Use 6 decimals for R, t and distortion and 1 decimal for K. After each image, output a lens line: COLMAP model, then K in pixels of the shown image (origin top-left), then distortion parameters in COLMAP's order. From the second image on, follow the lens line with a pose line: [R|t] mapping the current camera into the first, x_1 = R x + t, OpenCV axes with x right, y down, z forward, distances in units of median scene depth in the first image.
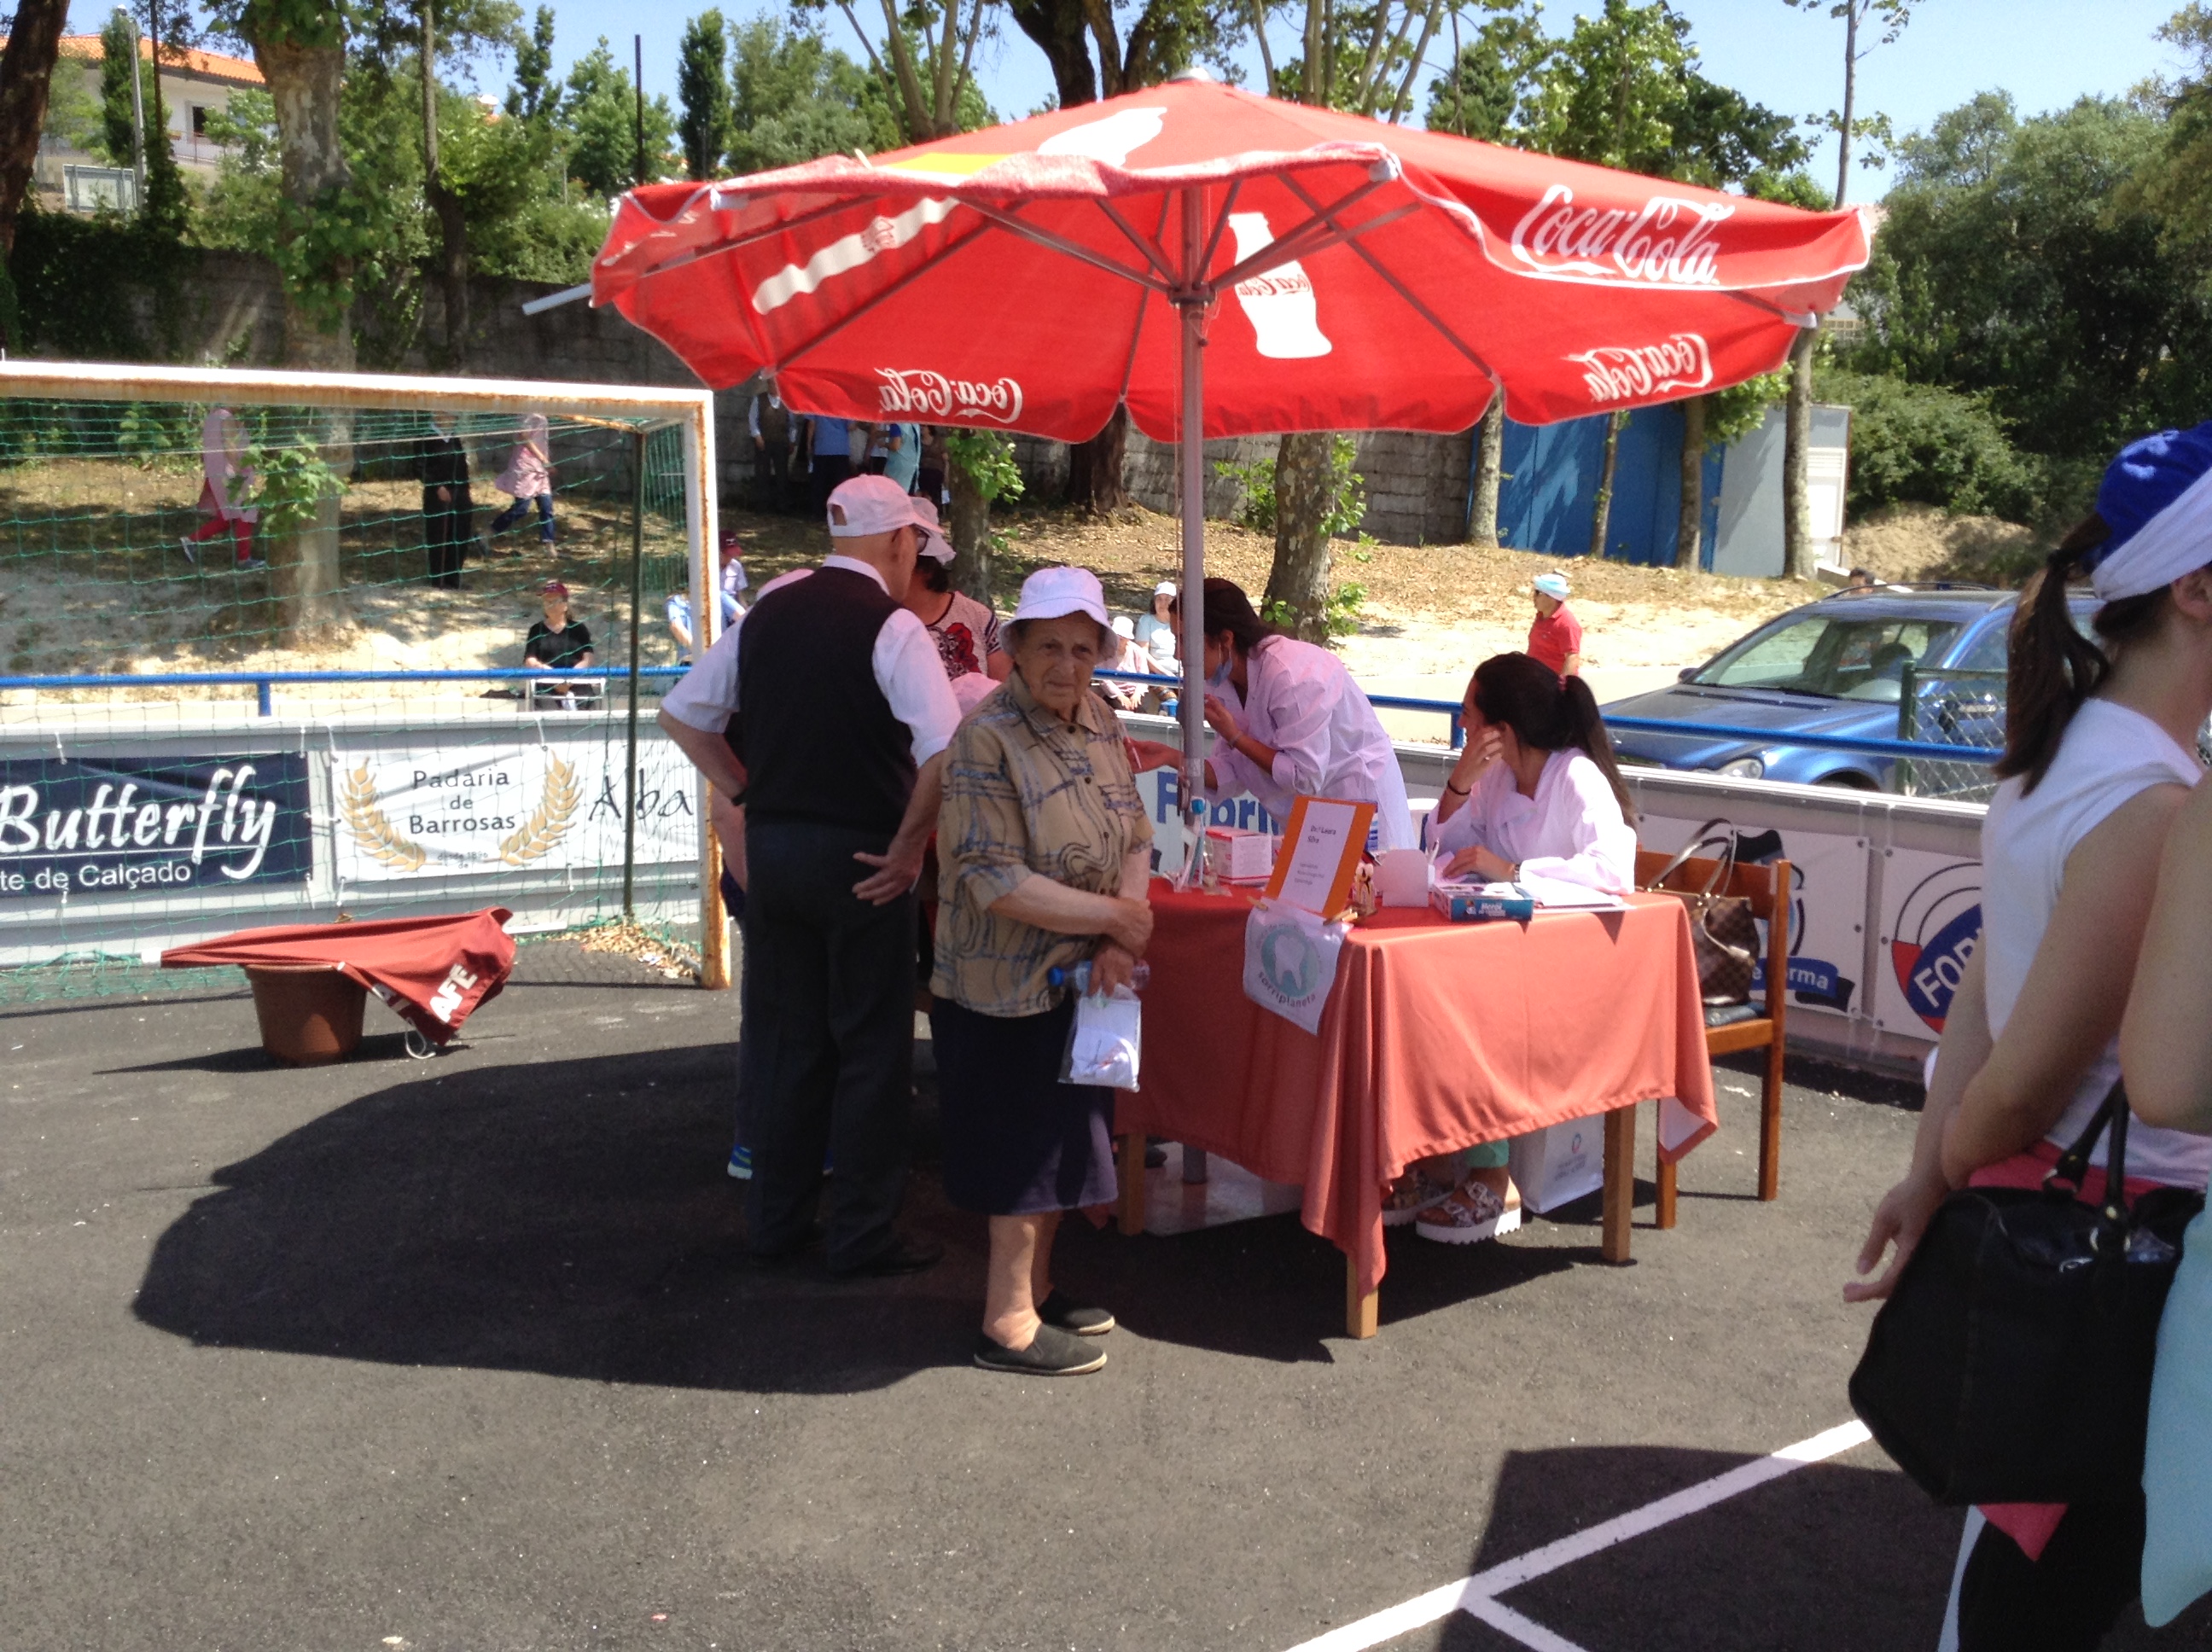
lens RADIAL K [[1974.7, 0, 1108.4], [0, 1974.7, 839.5], [0, 0, 1]] dist [0.079643, -0.150208]
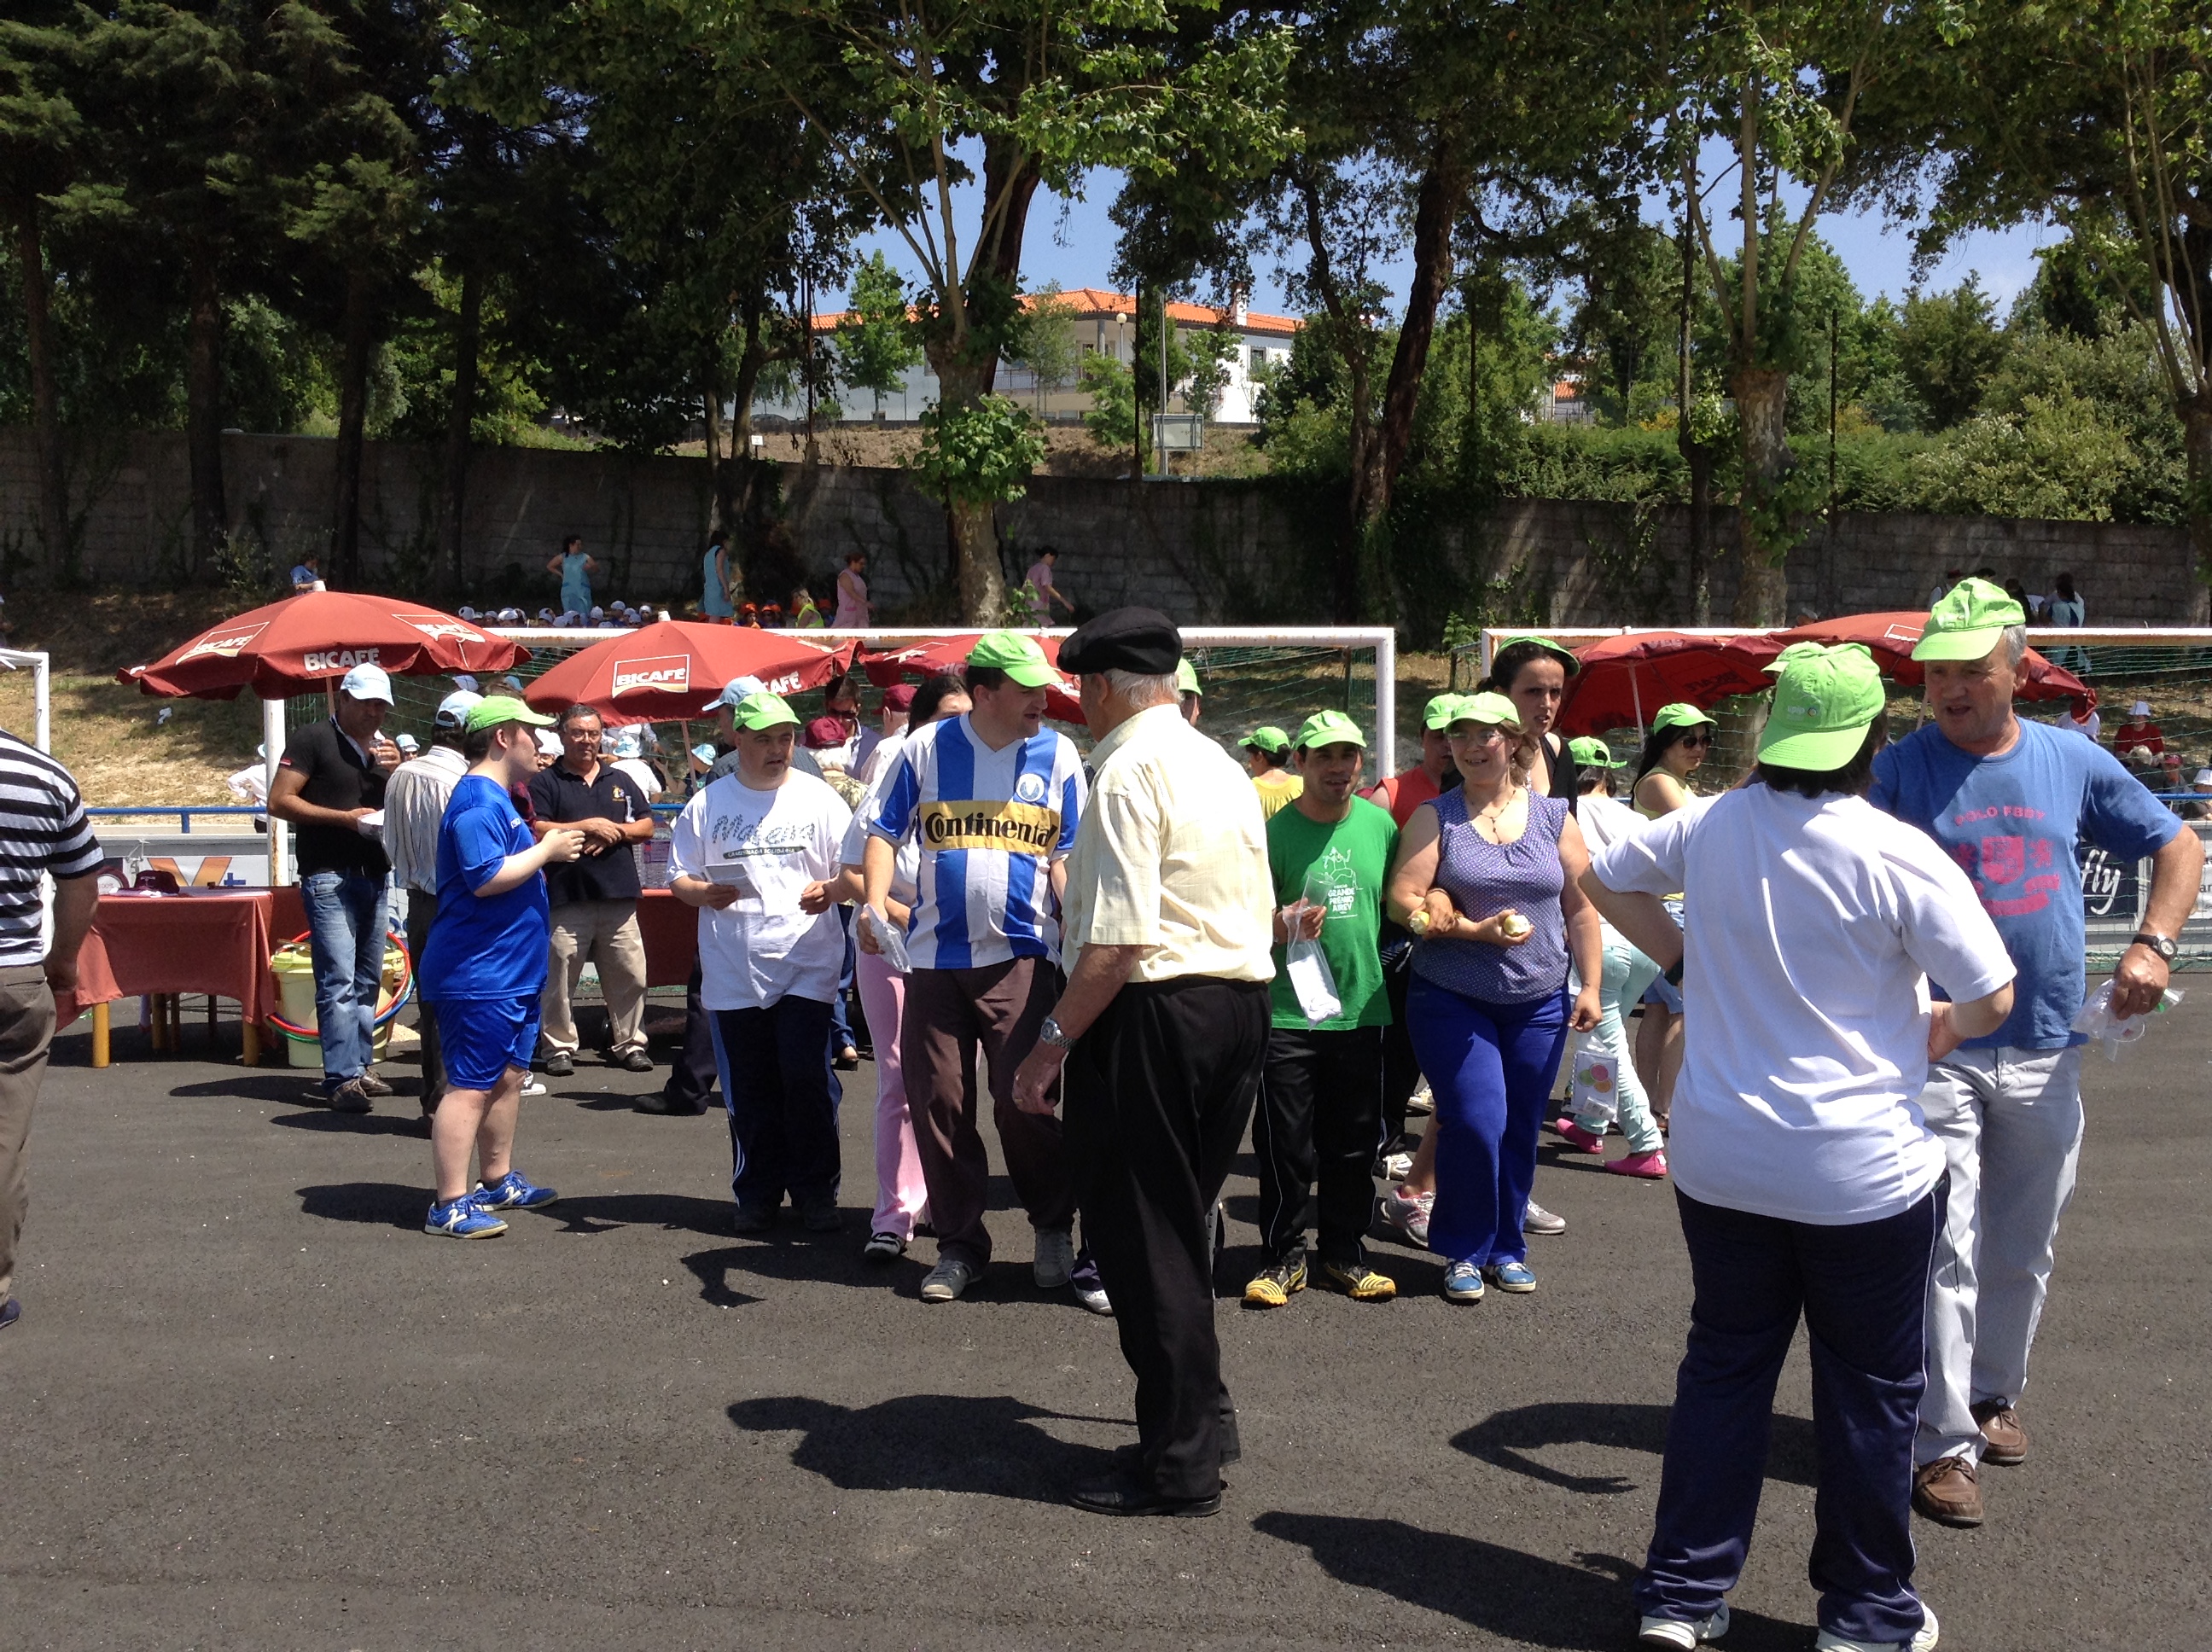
lens RADIAL K [[1974.7, 0, 1138.5], [0, 1974.7, 853.6], [0, 0, 1]] dist [0.079643, -0.150208]
pose [[0.941408, 0.015314, -0.336921, -0.217340], [-0.039810, 0.997031, -0.065916, 0.038501], [0.334911, 0.075467, 0.939223, -0.298945]]
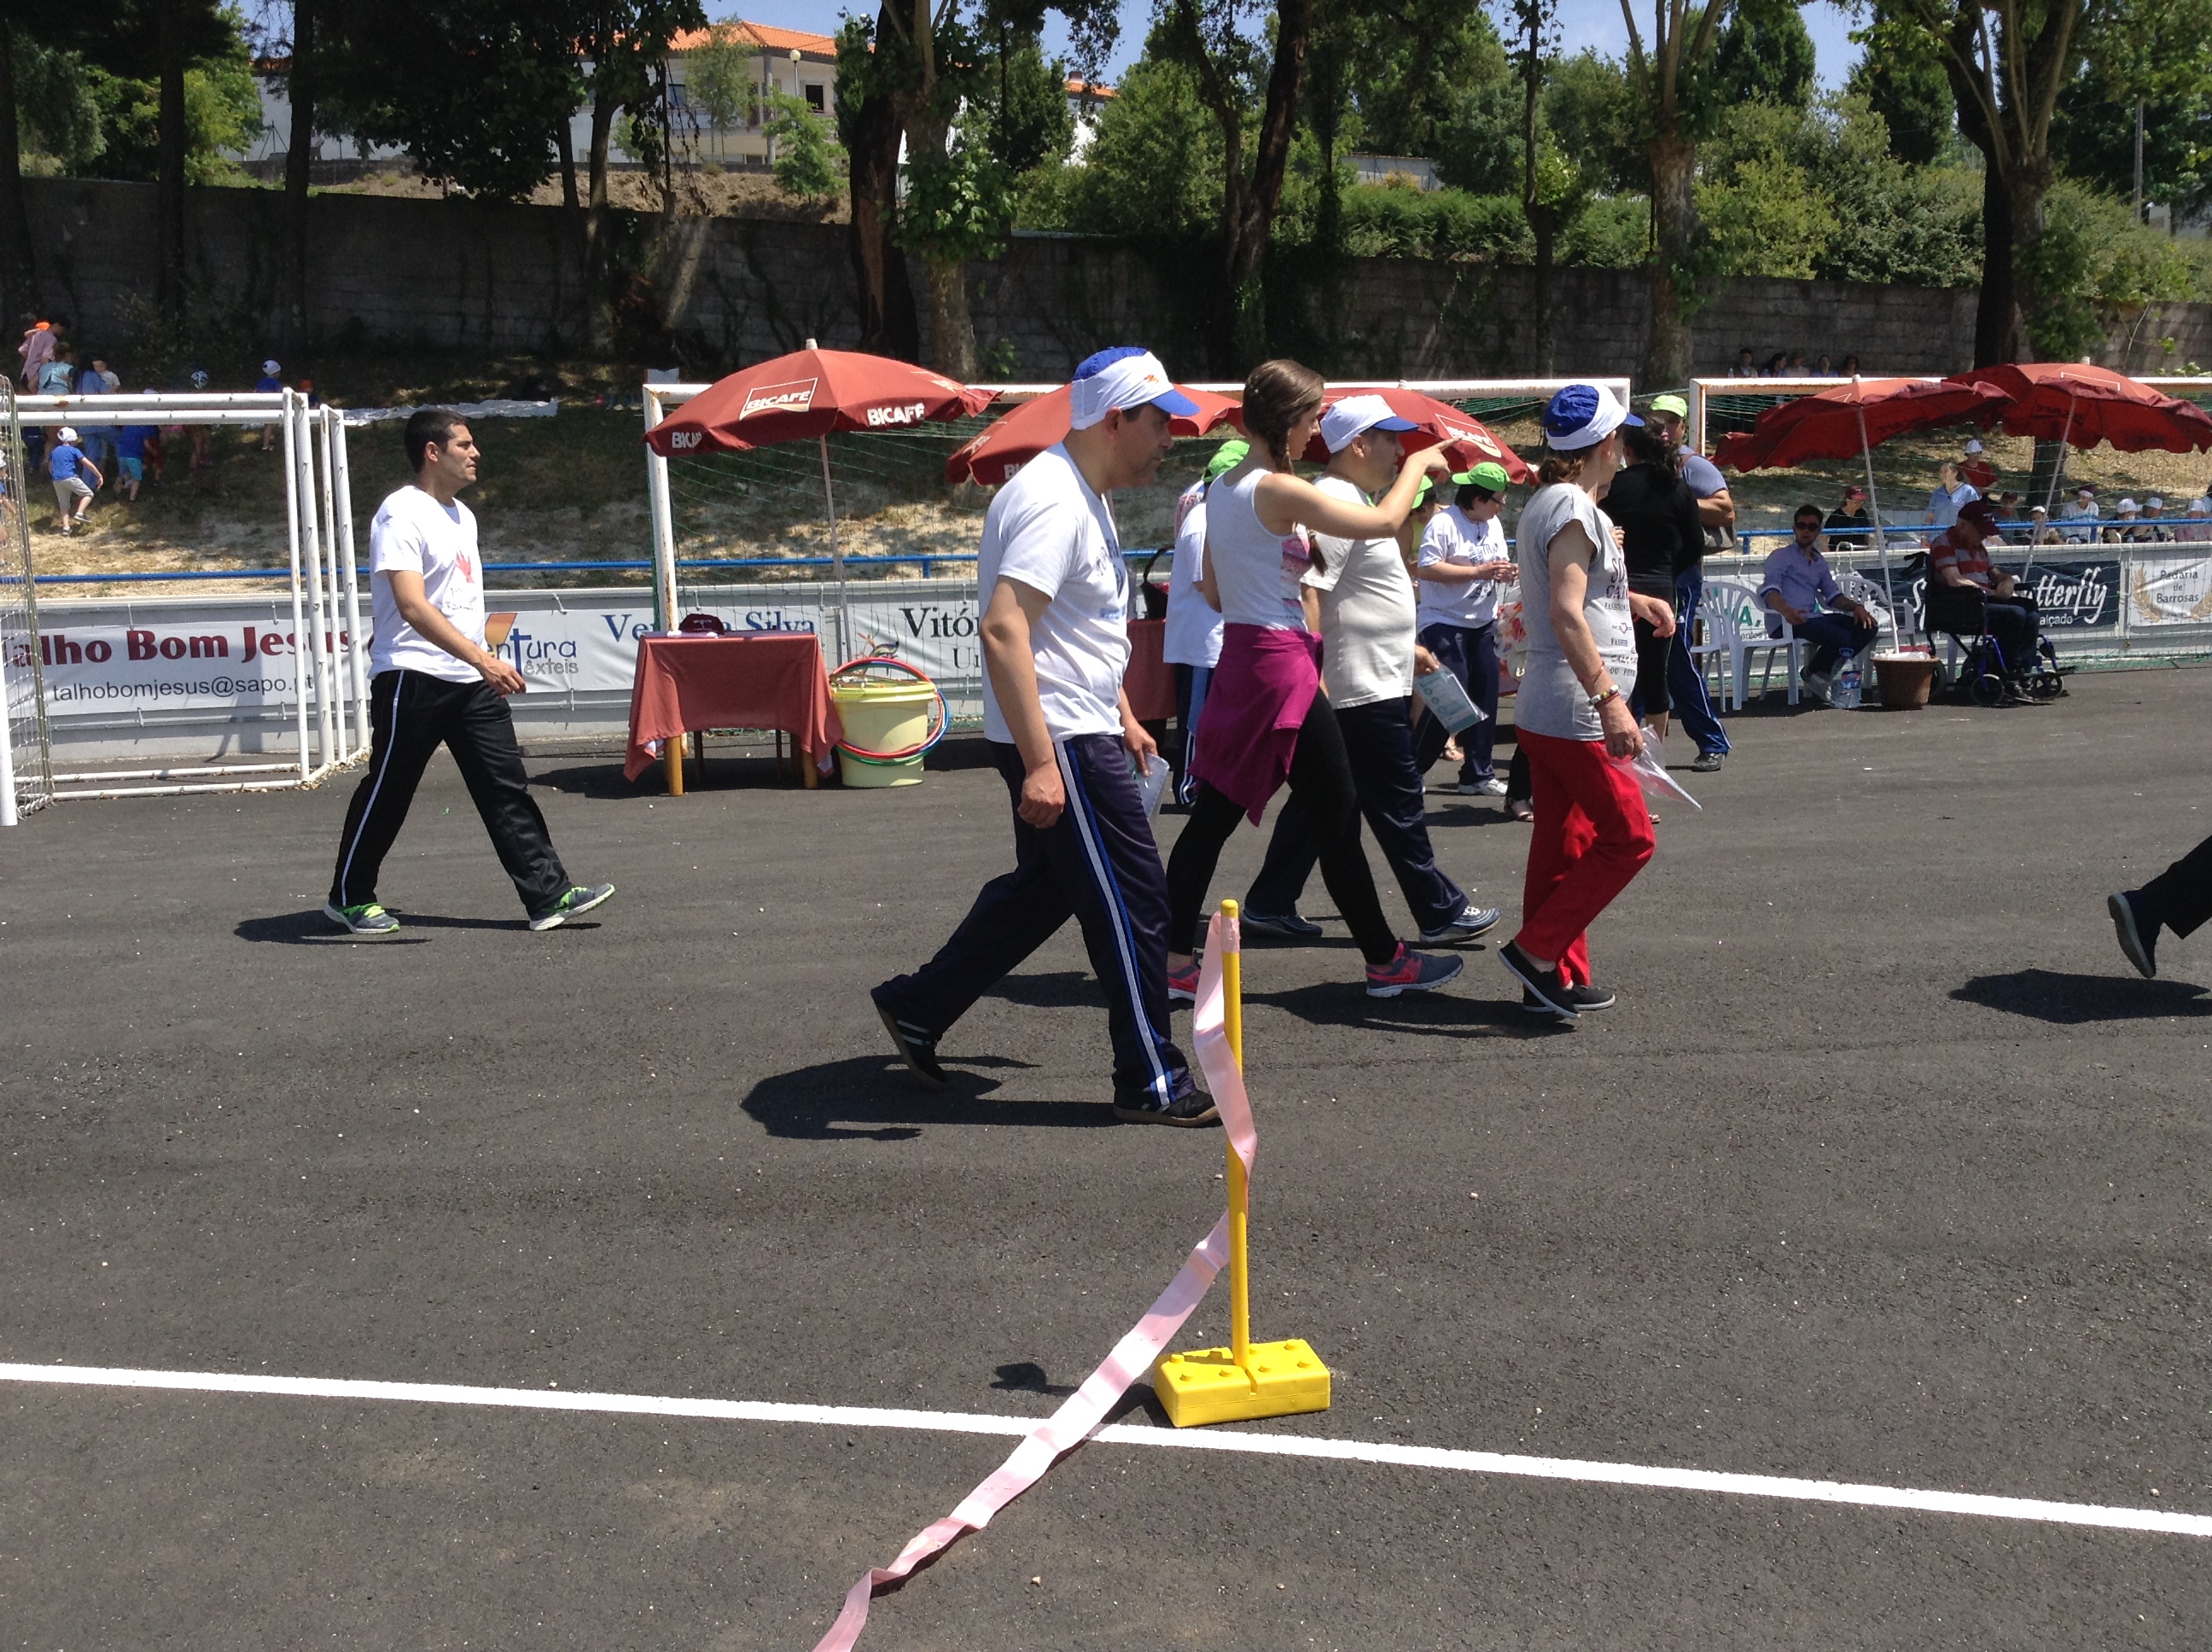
lens RADIAL K [[1974.7, 0, 1136.8], [0, 1974.7, 854.8], [0, 0, 1]] dist [0.079643, -0.150208]
pose [[0.988762, 0.007054, -0.149330, -0.372924], [0.000003, 0.998885, 0.047209, 0.054332], [0.149497, -0.046679, 0.987660, -0.396074]]
